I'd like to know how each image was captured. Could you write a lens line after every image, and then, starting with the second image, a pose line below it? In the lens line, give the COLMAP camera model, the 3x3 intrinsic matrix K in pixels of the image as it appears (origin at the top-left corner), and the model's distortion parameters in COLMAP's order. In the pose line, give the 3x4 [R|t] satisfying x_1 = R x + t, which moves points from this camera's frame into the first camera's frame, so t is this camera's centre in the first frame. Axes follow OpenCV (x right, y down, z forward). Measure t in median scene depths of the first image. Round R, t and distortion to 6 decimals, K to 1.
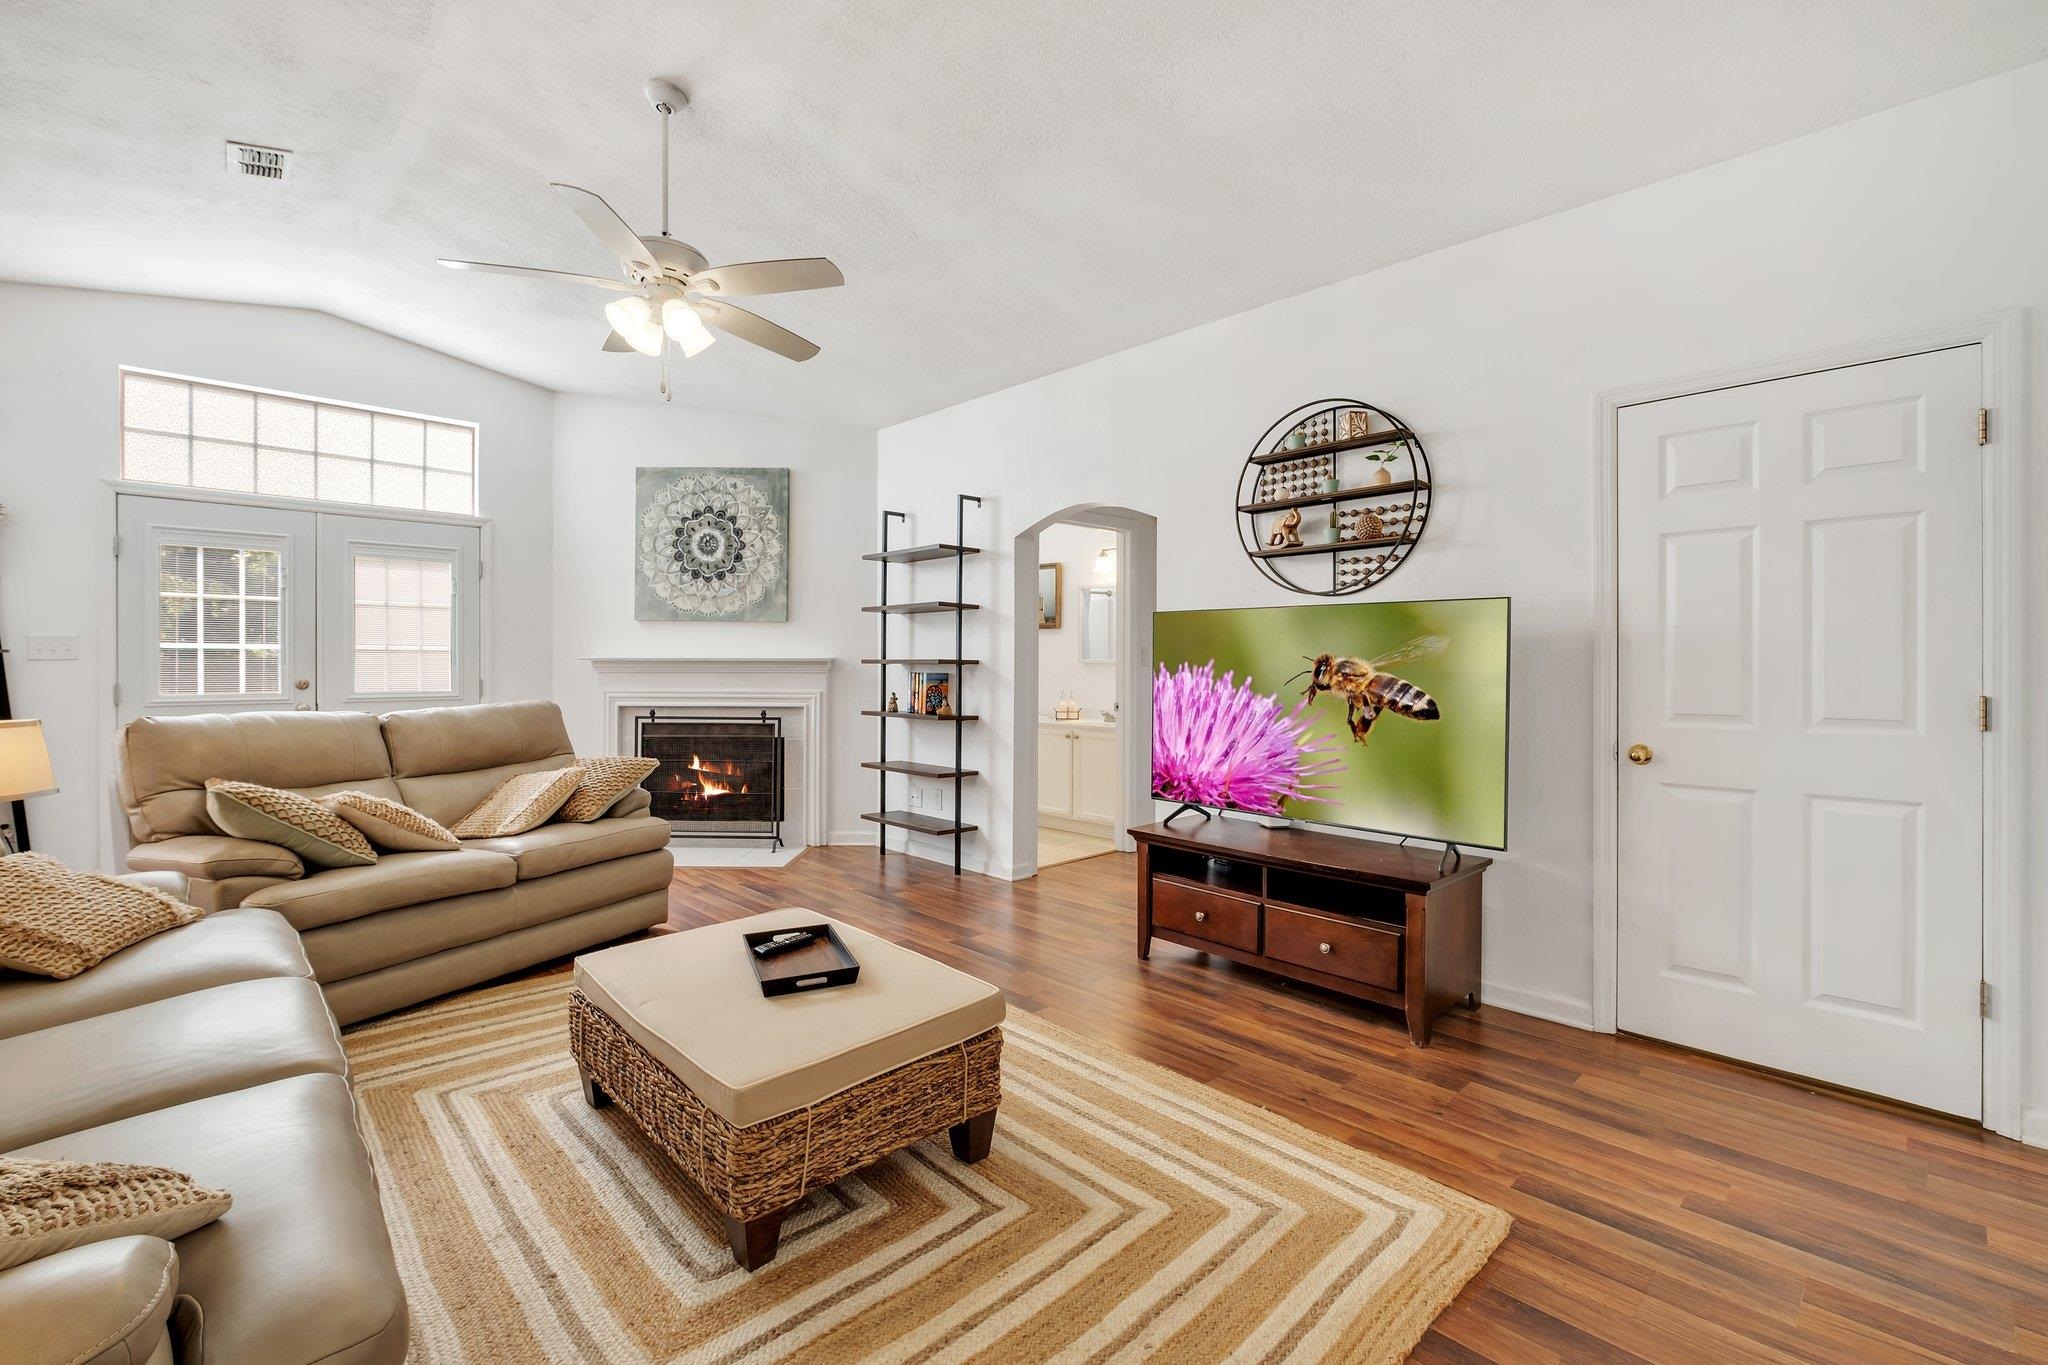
lens RADIAL K [[886.0, 0, 1020.4], [0, 886.0, 670.1], [0, 0, 1]] dist [-0.003149, -0.000408]
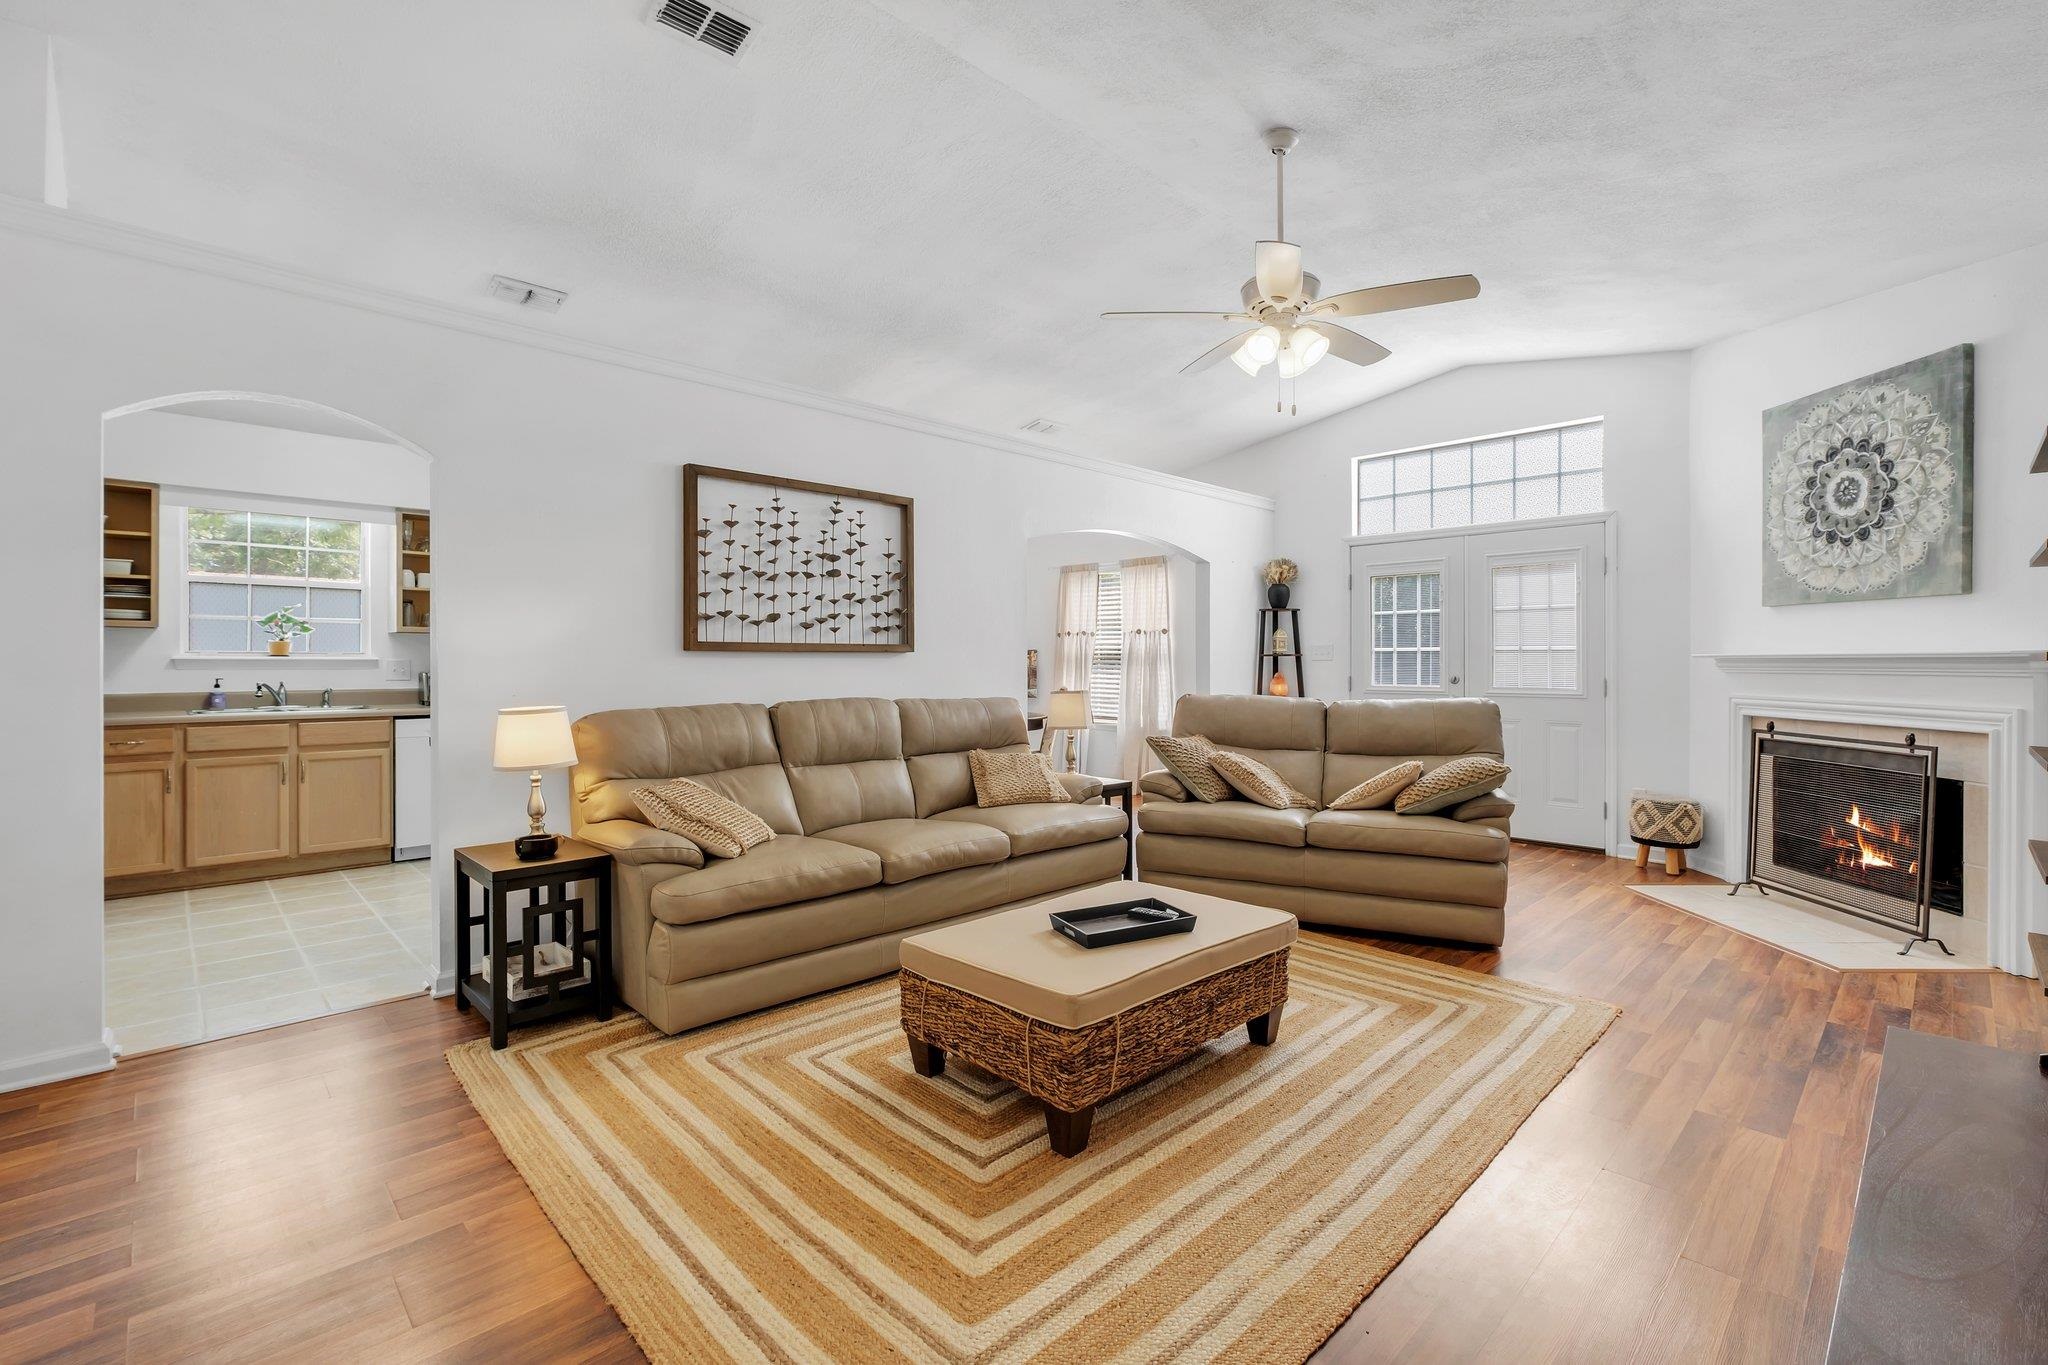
lens RADIAL K [[886.0, 0, 1019.1], [0, 886.0, 668.6], [0, 0, 1]] dist [-0.003149, -0.000408]
pose [[0.010929, 0.005507, -0.999925, 0.343879], [-0.007195, 0.999959, 0.005429, -0.000981], [0.999914, 0.007135, 0.010968, 0.337268]]
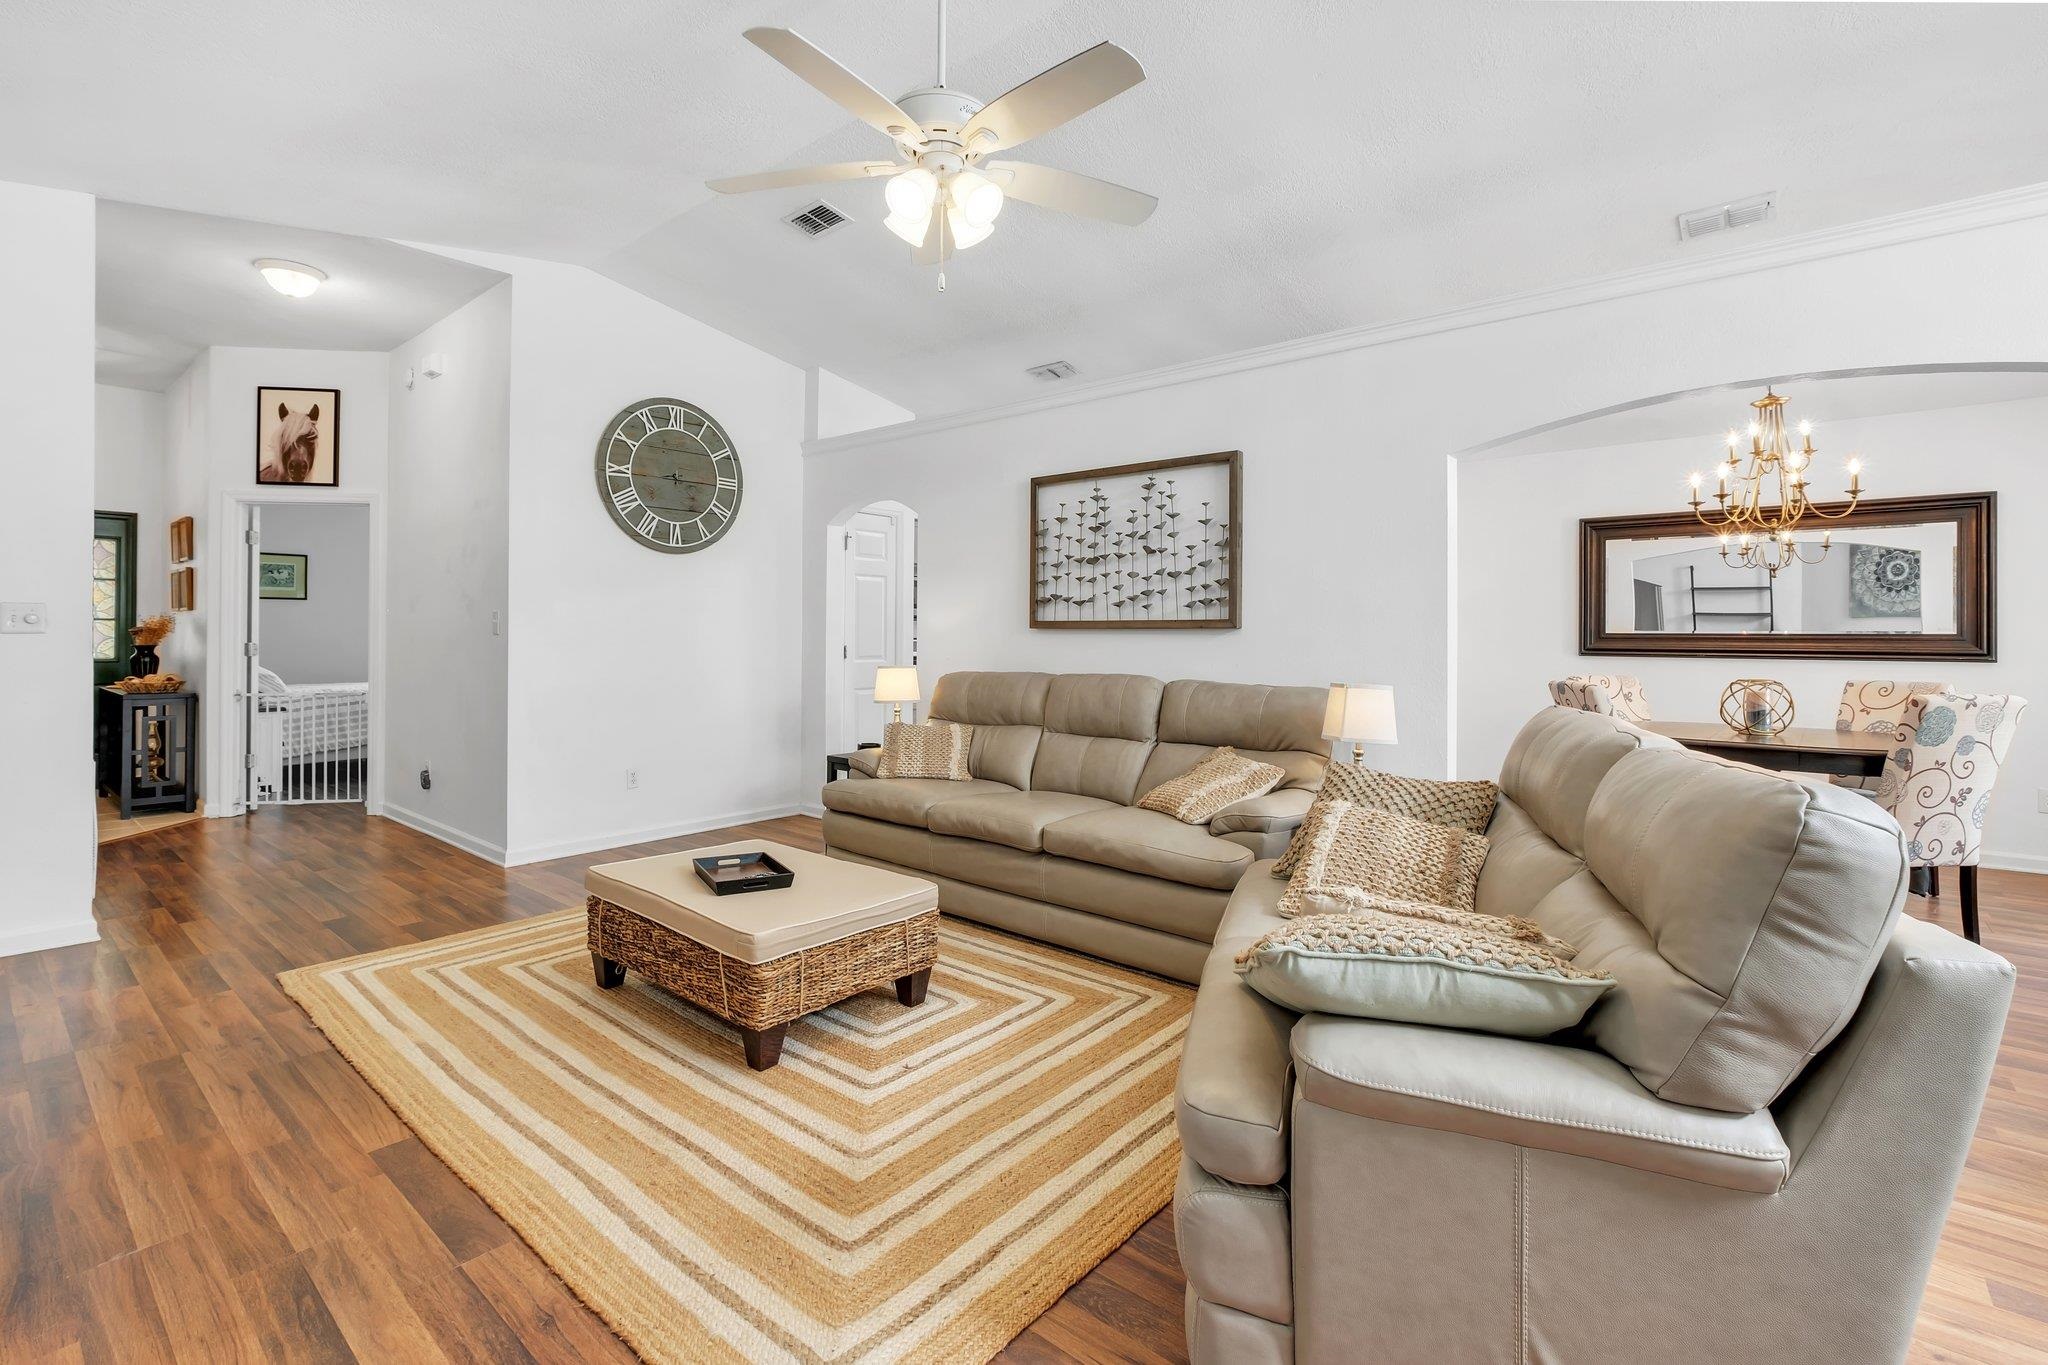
lens RADIAL K [[886.0, 0, 1008.2], [0, 886.0, 633.9], [0, 0, 1]] dist [-0.003149, -0.000408]
pose [[-0.991283, -0.012162, -0.131191, -0.181393], [-0.012921, 0.999904, 0.004933, -0.007876], [0.131118, 0.006585, -0.991345, 0.899540]]
